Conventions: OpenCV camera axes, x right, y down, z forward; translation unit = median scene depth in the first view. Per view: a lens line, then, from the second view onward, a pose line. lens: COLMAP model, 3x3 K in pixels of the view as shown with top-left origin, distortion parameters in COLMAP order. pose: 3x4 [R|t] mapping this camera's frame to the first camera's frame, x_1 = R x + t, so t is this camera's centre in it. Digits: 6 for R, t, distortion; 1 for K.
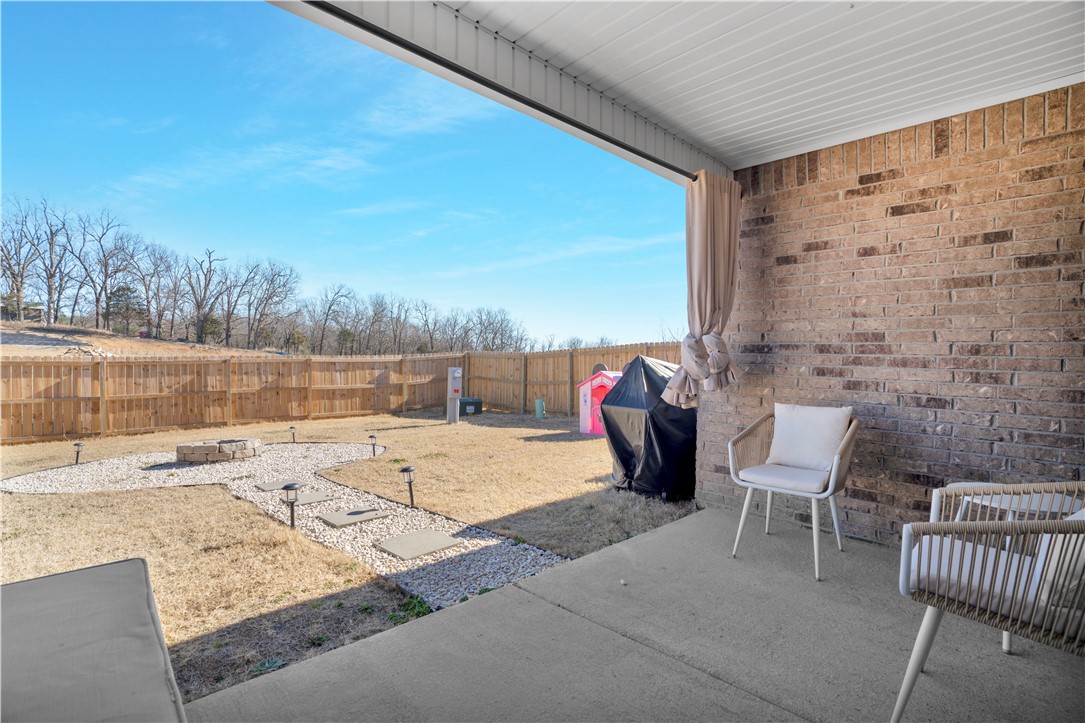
lens RADIAL K [[515.5, 0, 544.1], [0, 515.5, 354.9], [0, 0, 1]] dist [-0.076556, 0.031504]
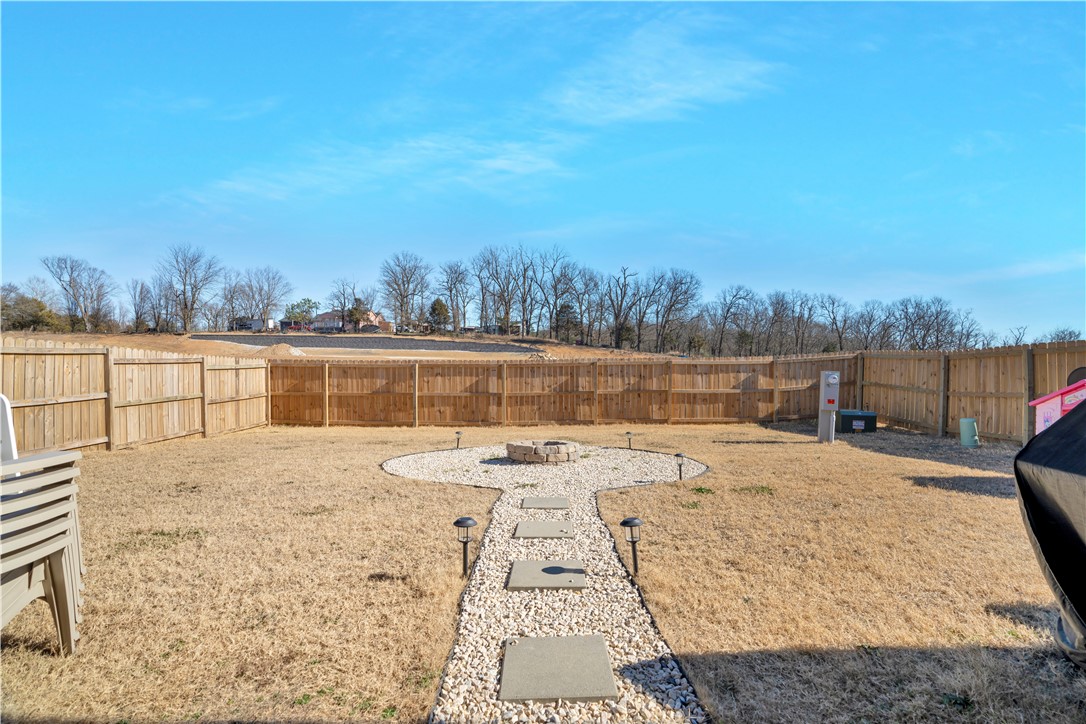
lens RADIAL K [[509.0, 0, 544.7], [0, 509.0, 368.6], [0, 0, 1]] dist [-0.070669, 0.028745]
pose [[0.722567, 0.005825, -0.691276, 0.031341], [0.009273, 0.999793, 0.018117, 0.002171], [0.691238, -0.019501, 0.722364, 0.124828]]
